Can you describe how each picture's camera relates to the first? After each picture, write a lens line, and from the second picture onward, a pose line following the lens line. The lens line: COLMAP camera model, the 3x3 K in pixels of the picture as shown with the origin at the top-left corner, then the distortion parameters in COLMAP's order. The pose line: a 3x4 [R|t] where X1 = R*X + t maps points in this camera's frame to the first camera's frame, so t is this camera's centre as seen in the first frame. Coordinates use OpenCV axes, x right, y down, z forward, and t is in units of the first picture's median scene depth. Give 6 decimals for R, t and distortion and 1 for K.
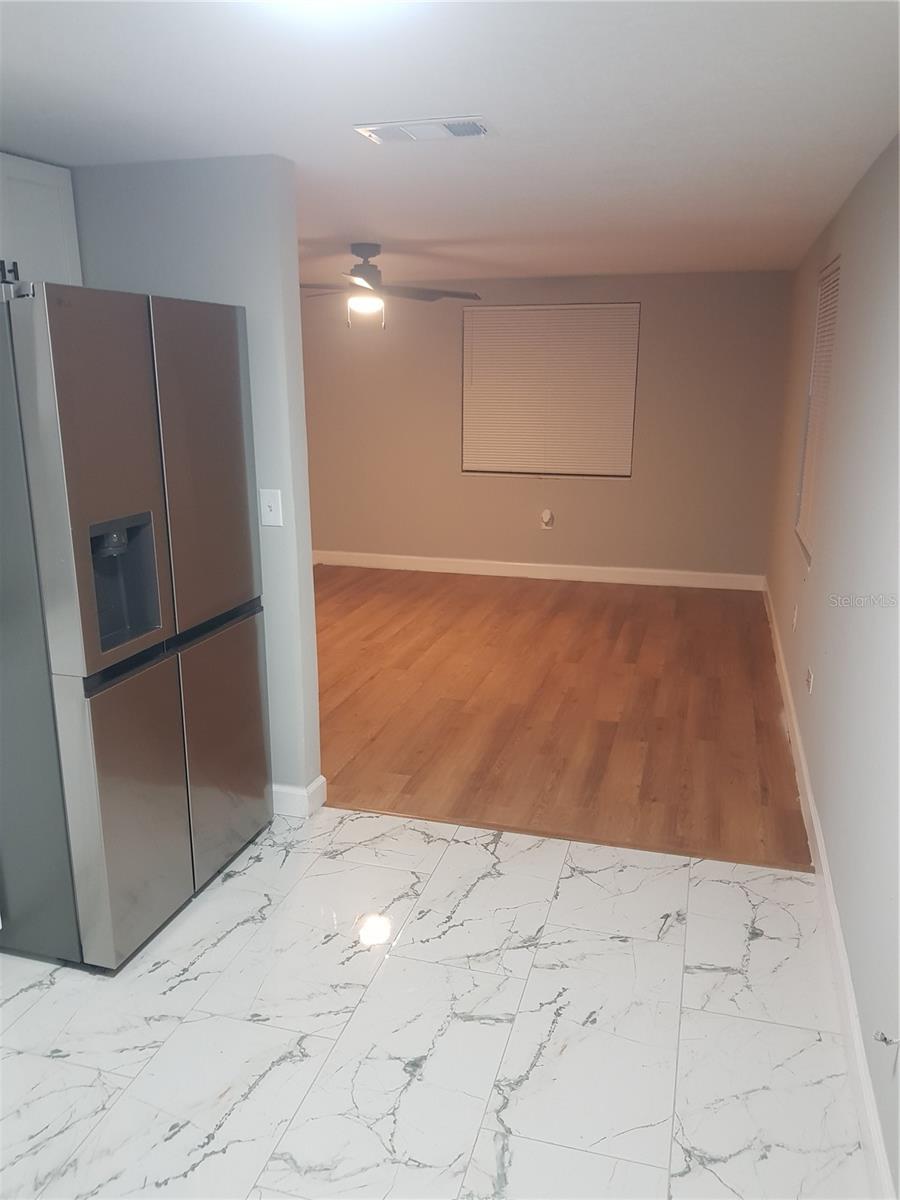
lens RADIAL K [[932.9, 0, 448.7], [0, 932.9, 606.0], [0, 0, 1]] dist [0.040462, -0.066677]
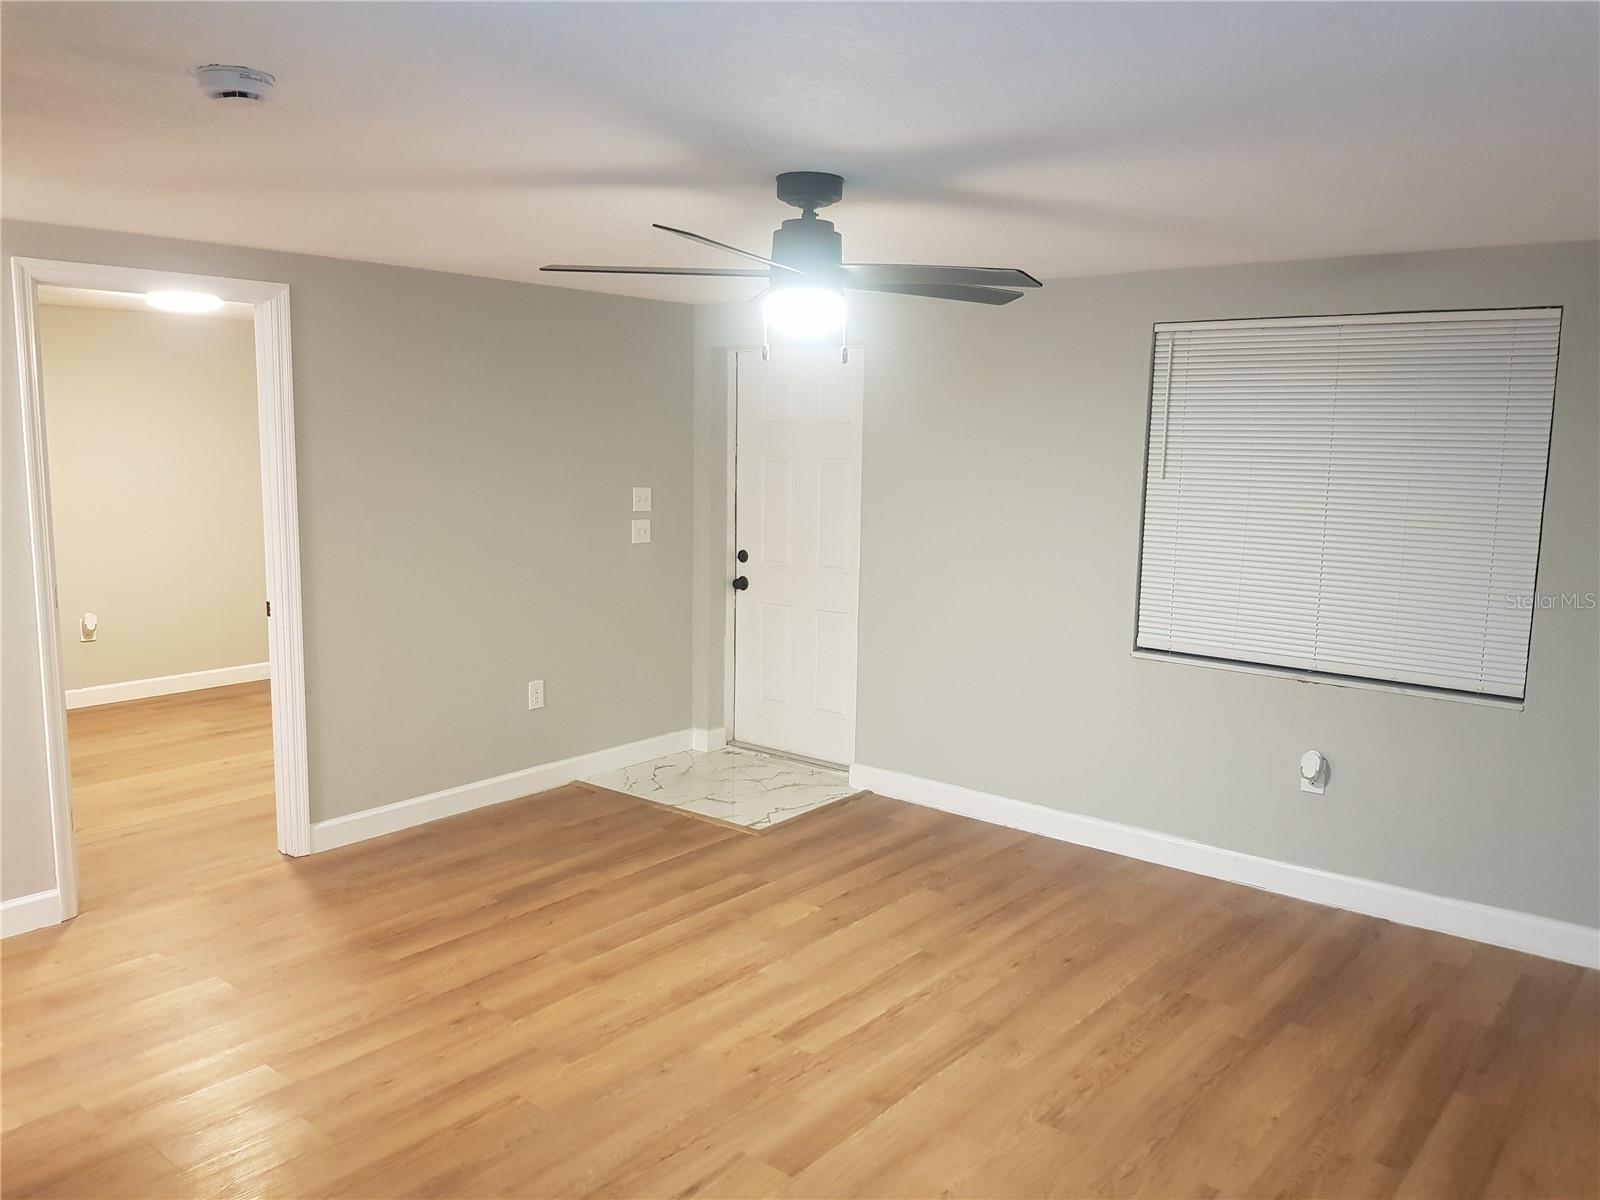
lens RADIAL K [[1243.8, 0, 797.8], [0, 1243.8, 602.3], [0, 0, 1]] dist [0.040462, -0.066677]
pose [[0.917018, 0.068796, -0.392868, 0.241617], [-0.112534, 0.989620, -0.089377, -0.204608], [0.382642, 0.126171, 0.915241, 0.746258]]
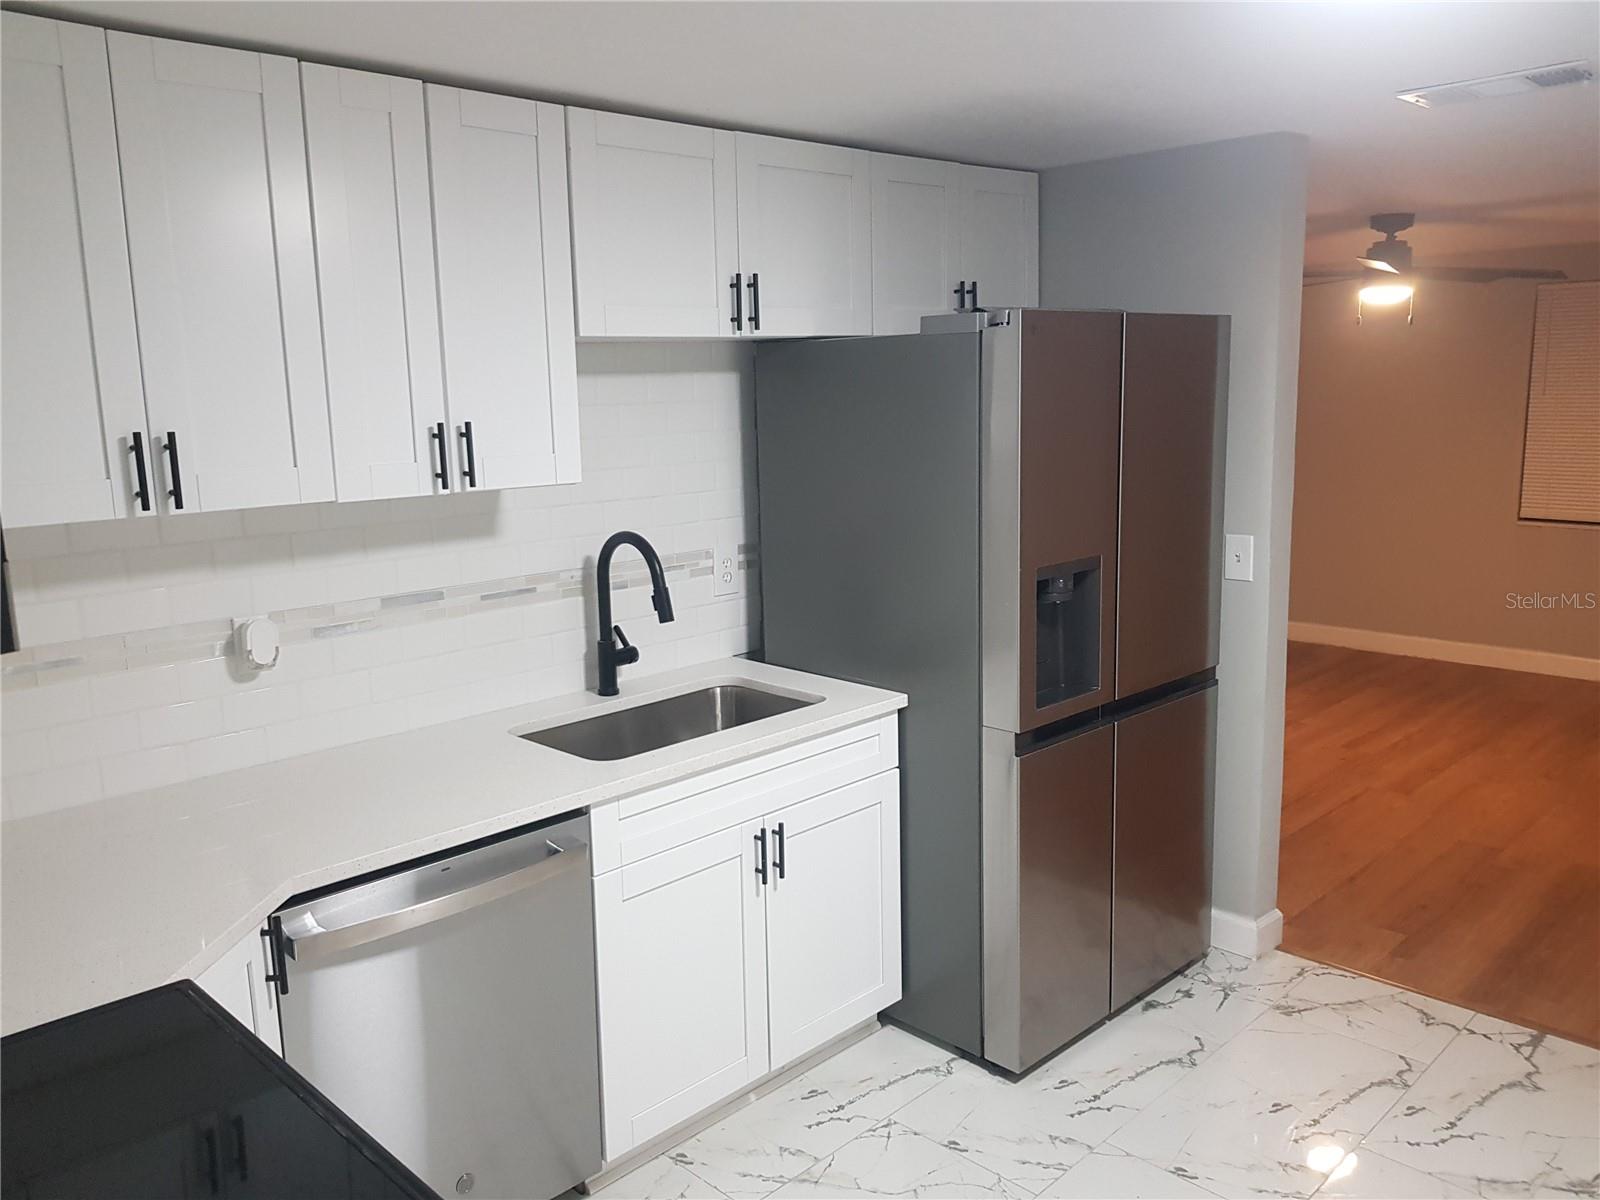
lens RADIAL K [[1243.8, 0, 793.2], [0, 1243.8, 609.4], [0, 0, 1]] dist [0.040462, -0.066677]
pose [[0.872121, 0.065481, -0.484890, -0.001544], [-0.096135, 0.994620, -0.038593, 0.016507], [0.479754, 0.080273, 0.873723, -0.113639]]
